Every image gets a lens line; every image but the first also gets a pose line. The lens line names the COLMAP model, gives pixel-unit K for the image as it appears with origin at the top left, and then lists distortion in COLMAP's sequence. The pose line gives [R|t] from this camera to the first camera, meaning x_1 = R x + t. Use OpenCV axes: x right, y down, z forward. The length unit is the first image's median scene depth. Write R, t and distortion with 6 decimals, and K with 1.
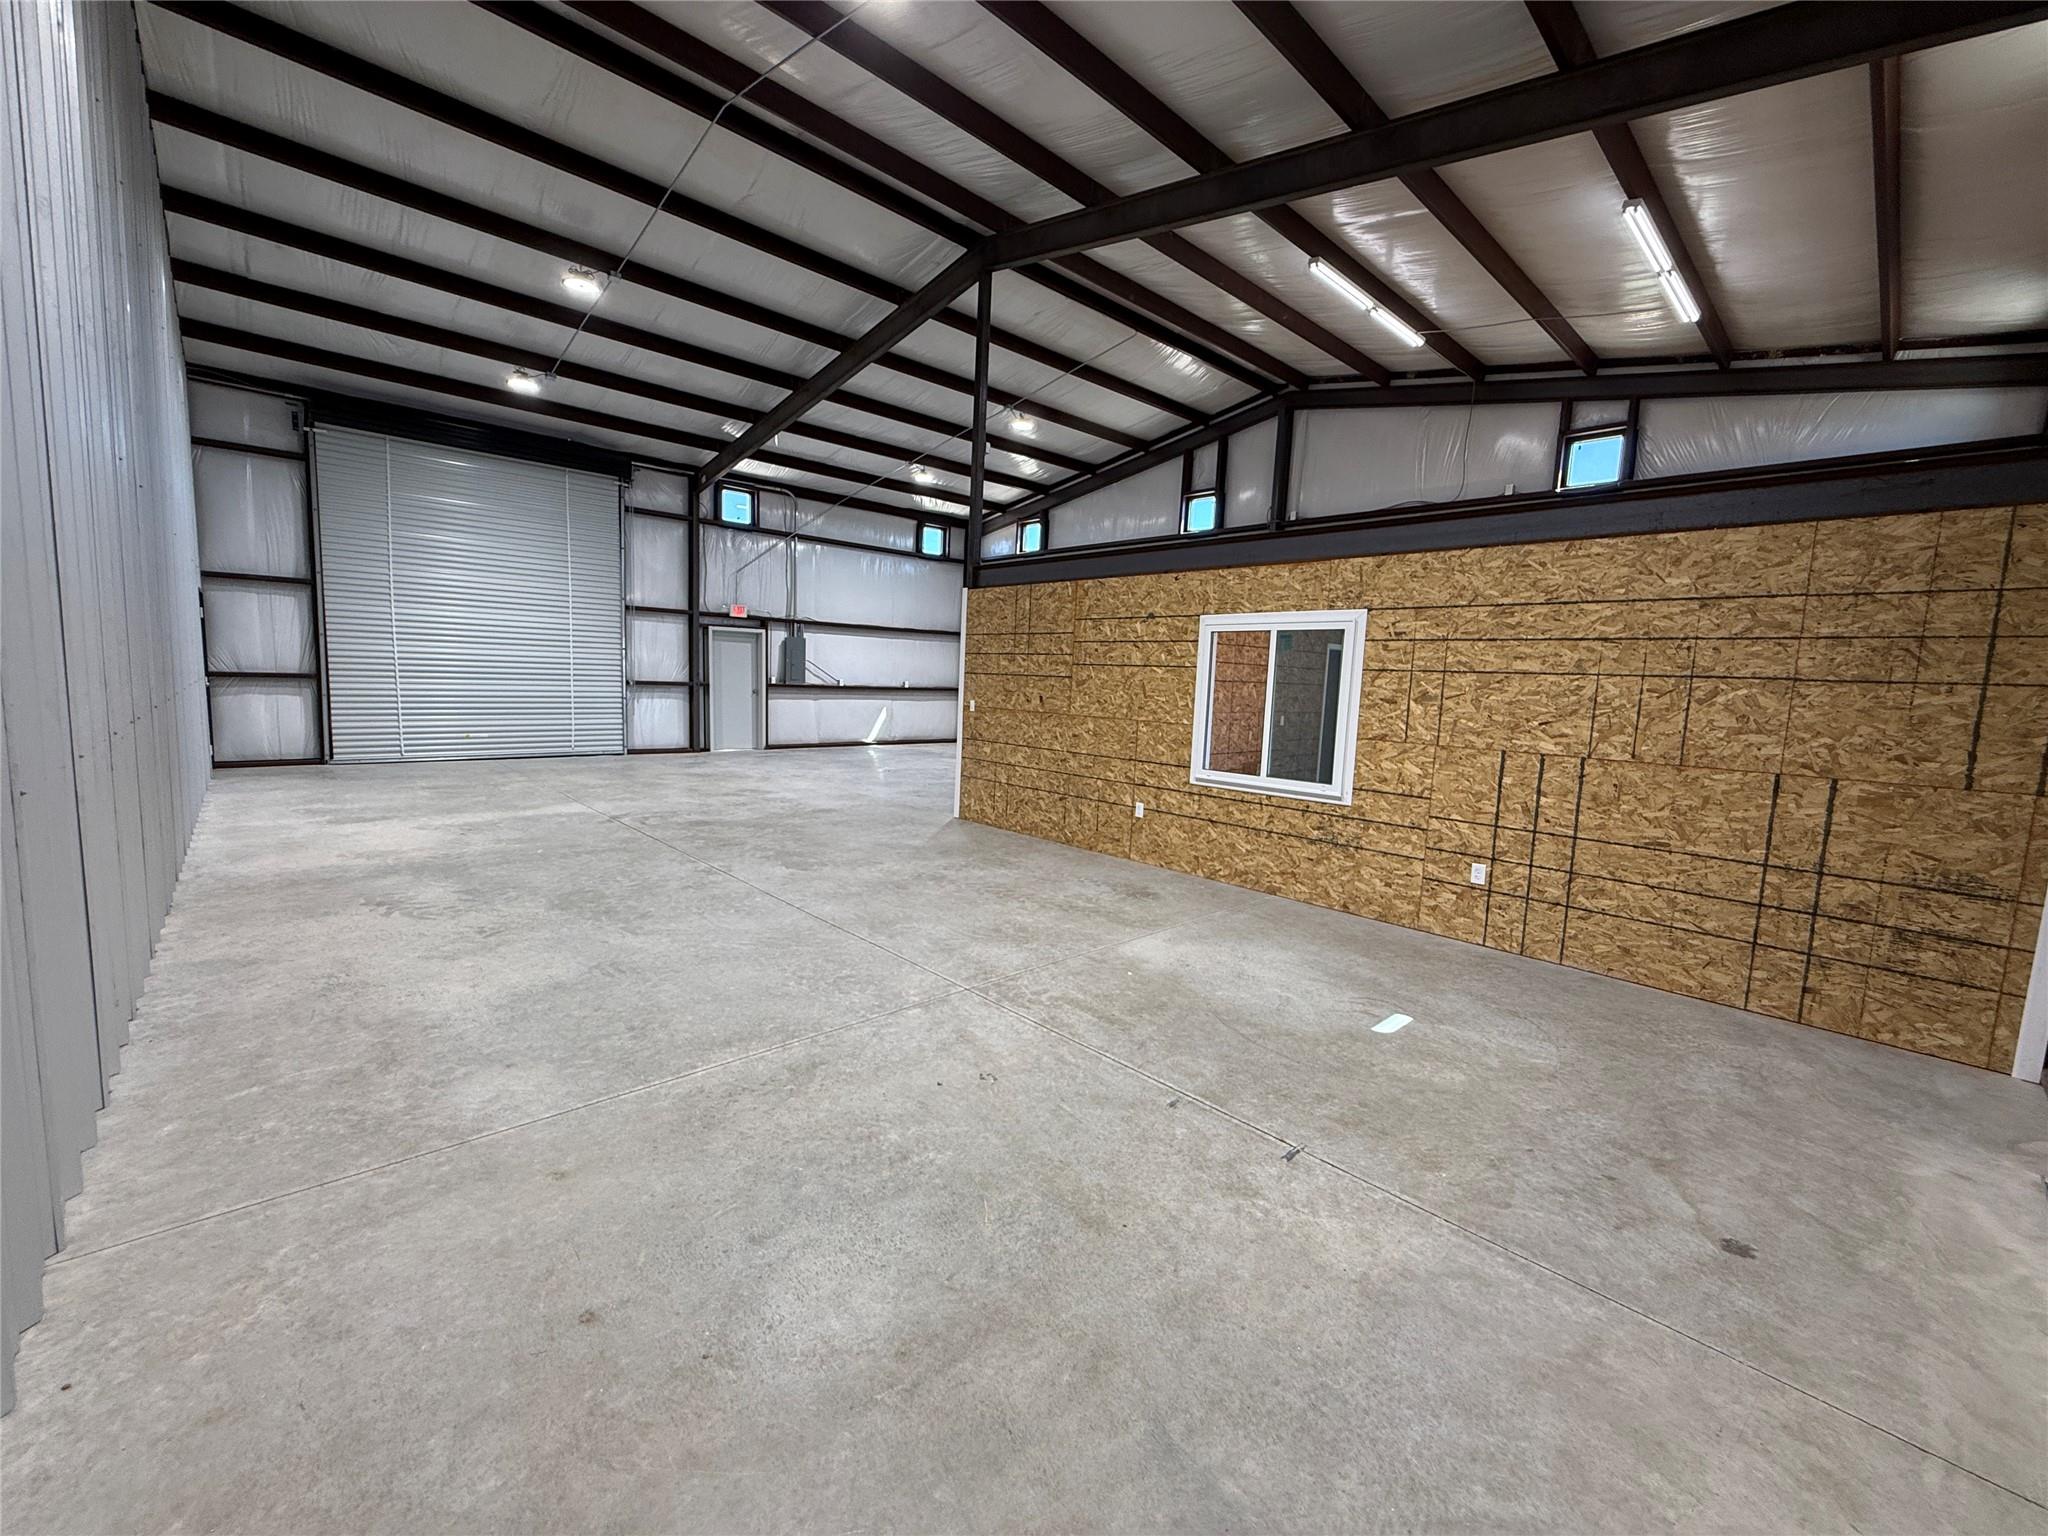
lens RADIAL K [[819.7, 0, 1026.3], [0, 819.7, 764.8], [0, 0, 1]] dist [0.001042, -0.000340]
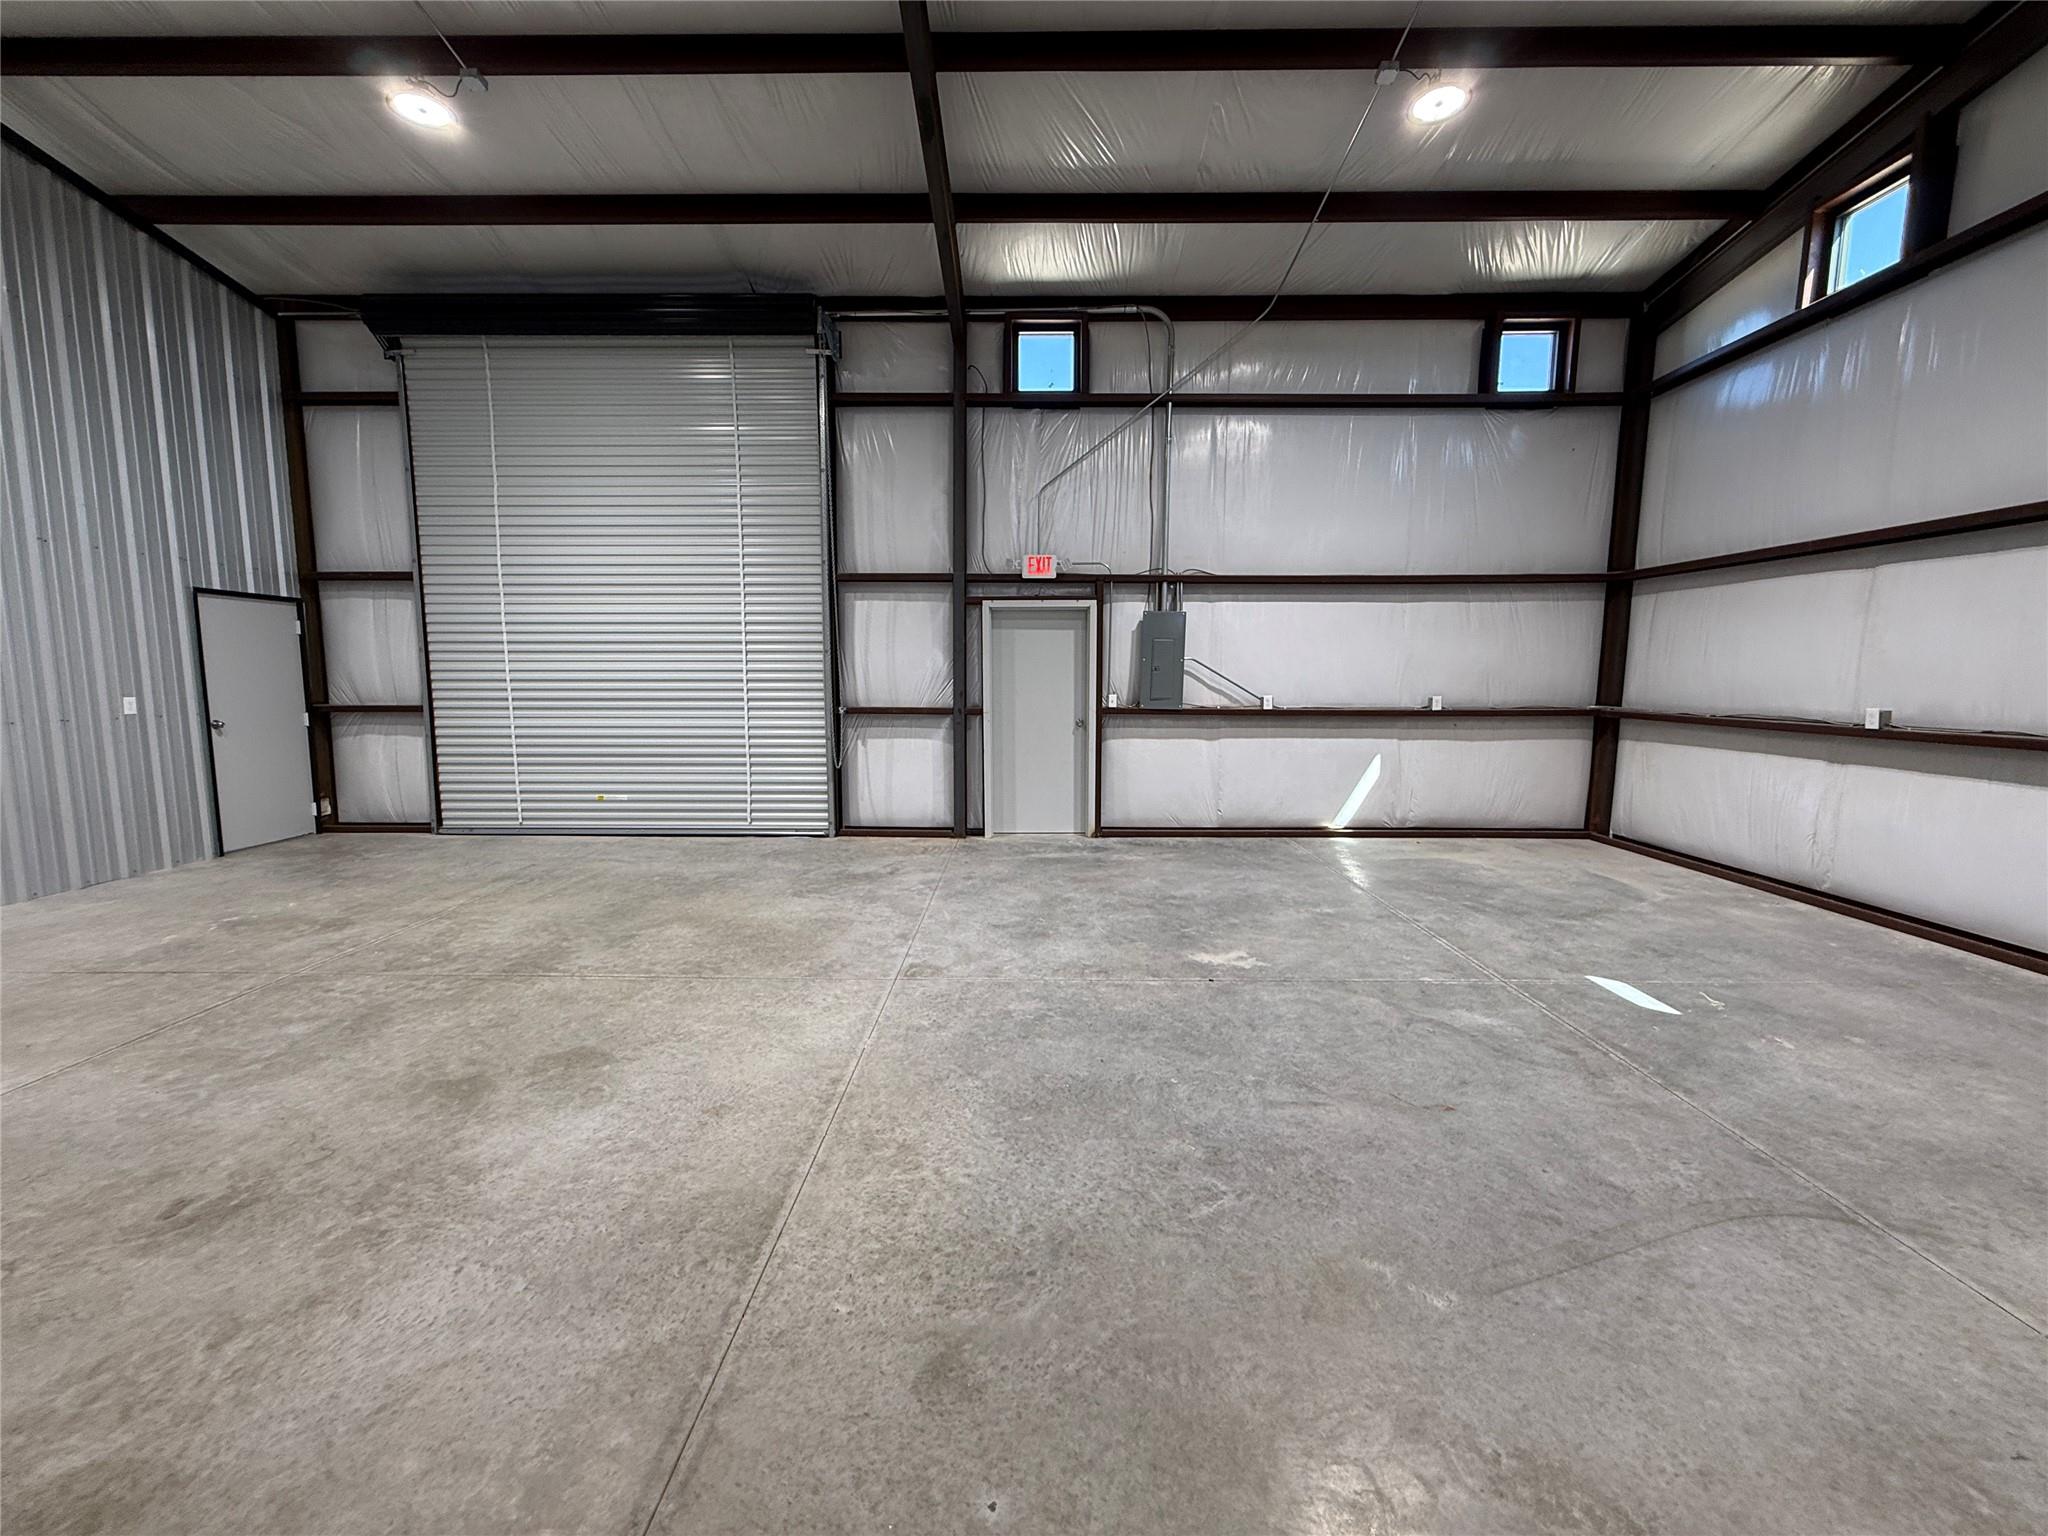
lens RADIAL K [[819.7, 0, 1018.5], [0, 819.7, 777.2], [0, 0, 1]] dist [0.001042, -0.000340]
pose [[0.724361, 0.043248, -0.688063, -0.004475], [-0.050007, 0.998698, 0.010127, -0.059326], [0.687605, 0.027072, 0.725580, 0.606811]]
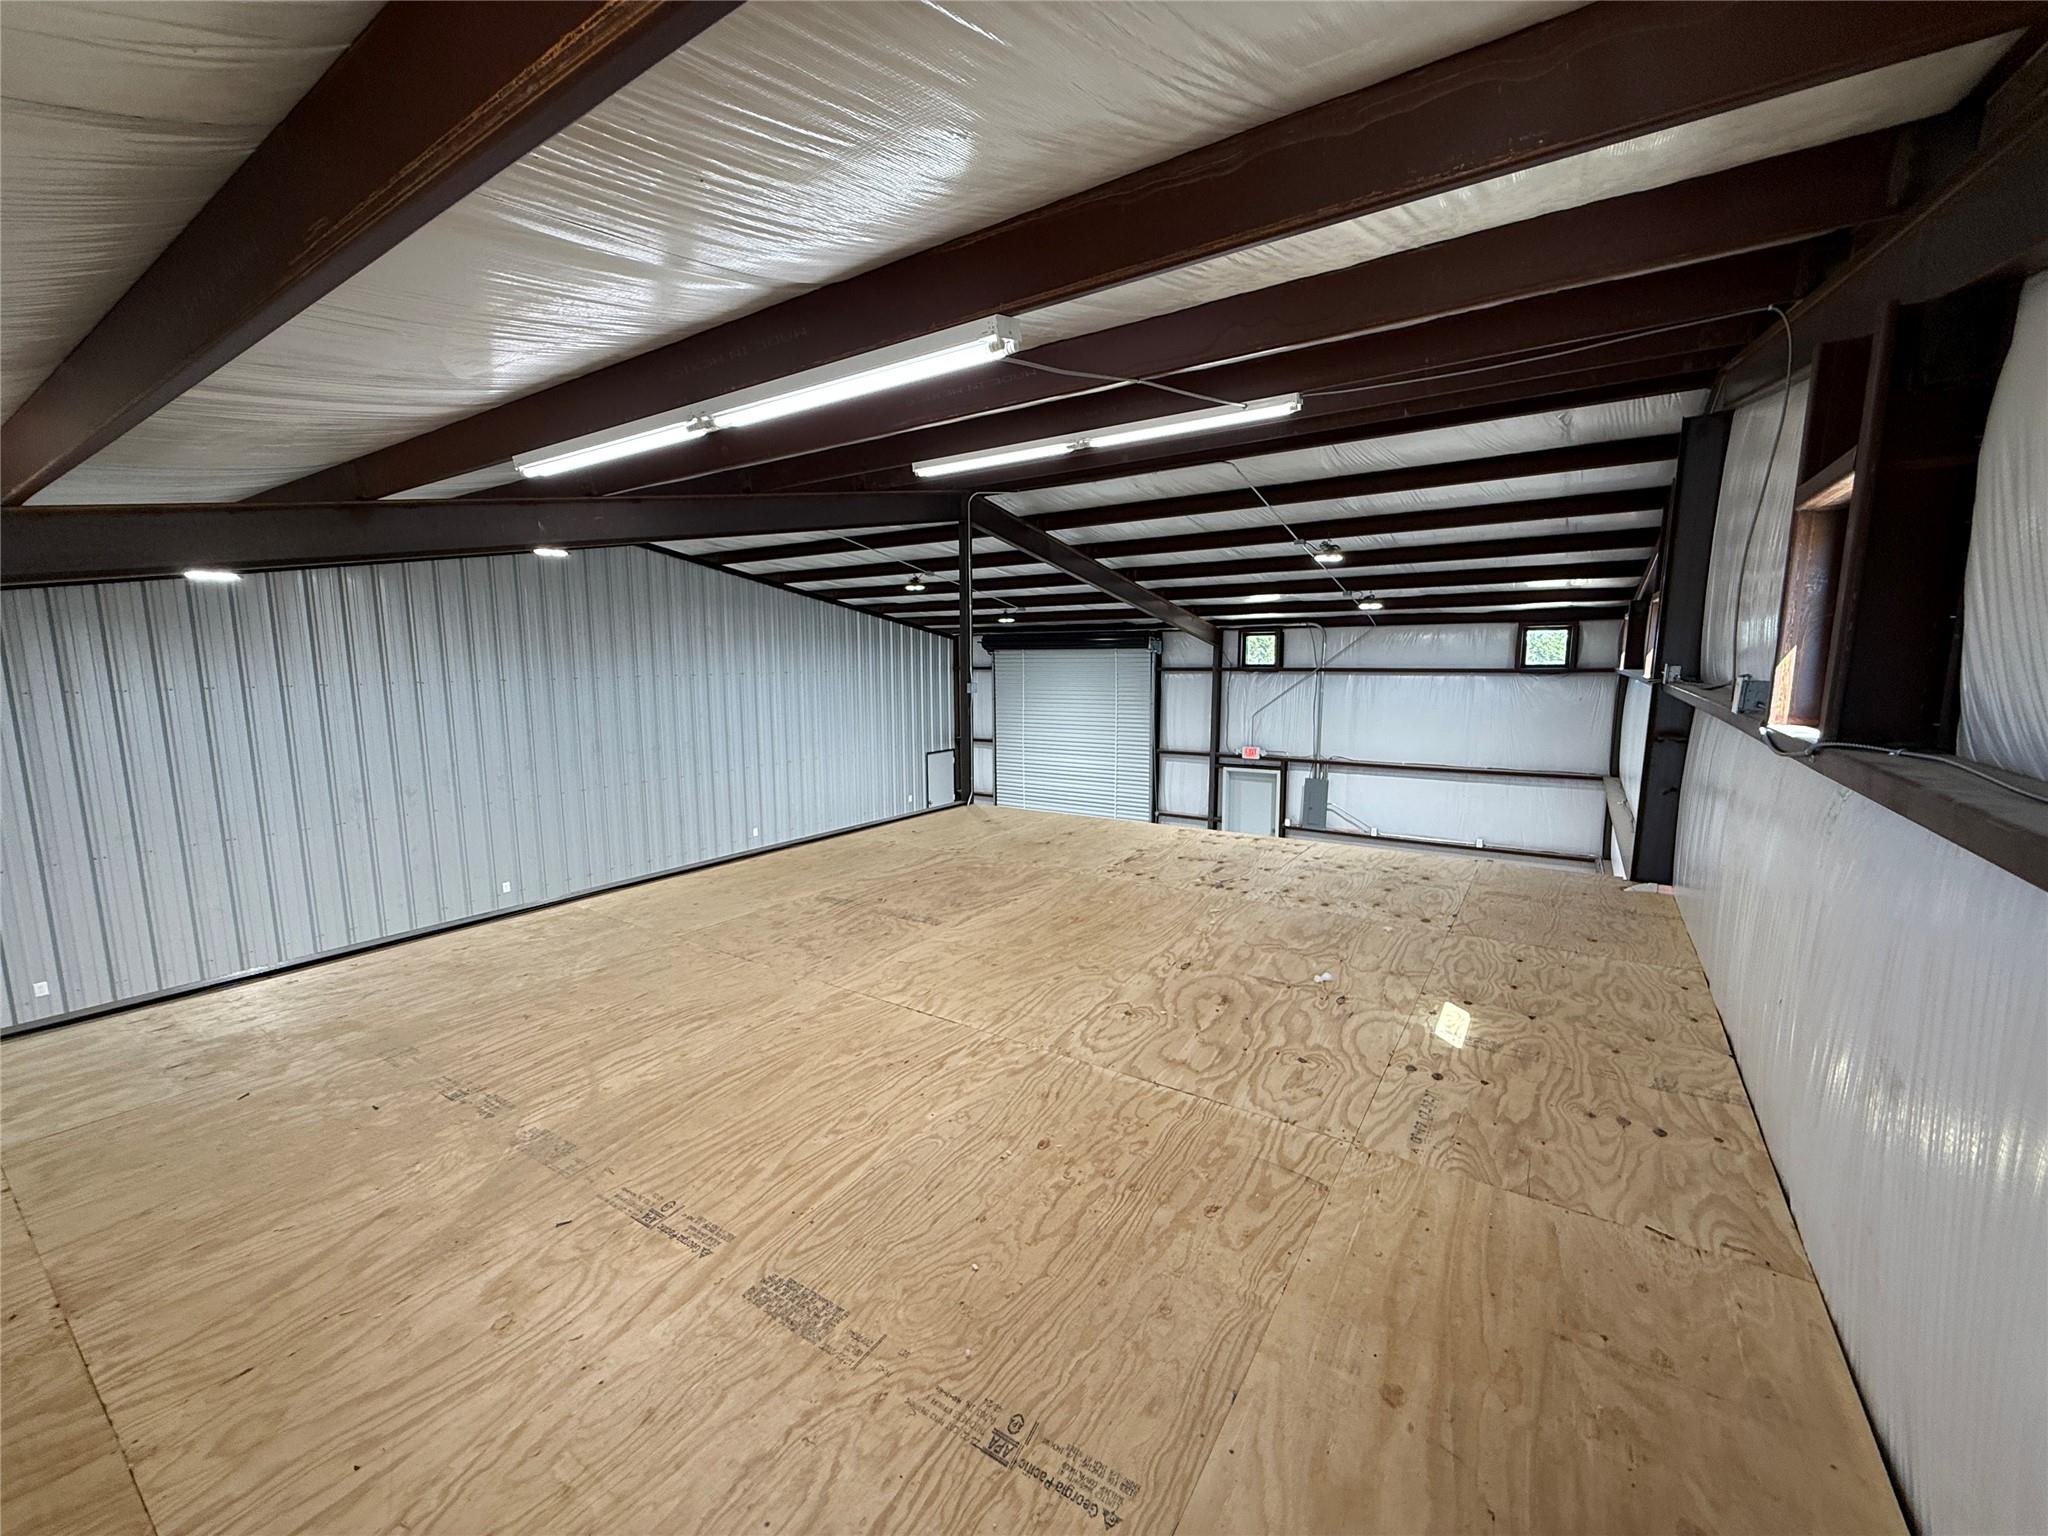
lens RADIAL K [[819.7, 0, 1024.2], [0, 819.7, 768.0], [0, 0, 1]] dist [0.001042, -0.000340]
pose [[0.228972, 0.088971, -0.969359, 0.550401], [-0.090936, 0.993415, 0.069699, -0.207678], [0.969176, 0.072190, 0.235555, 0.477475]]
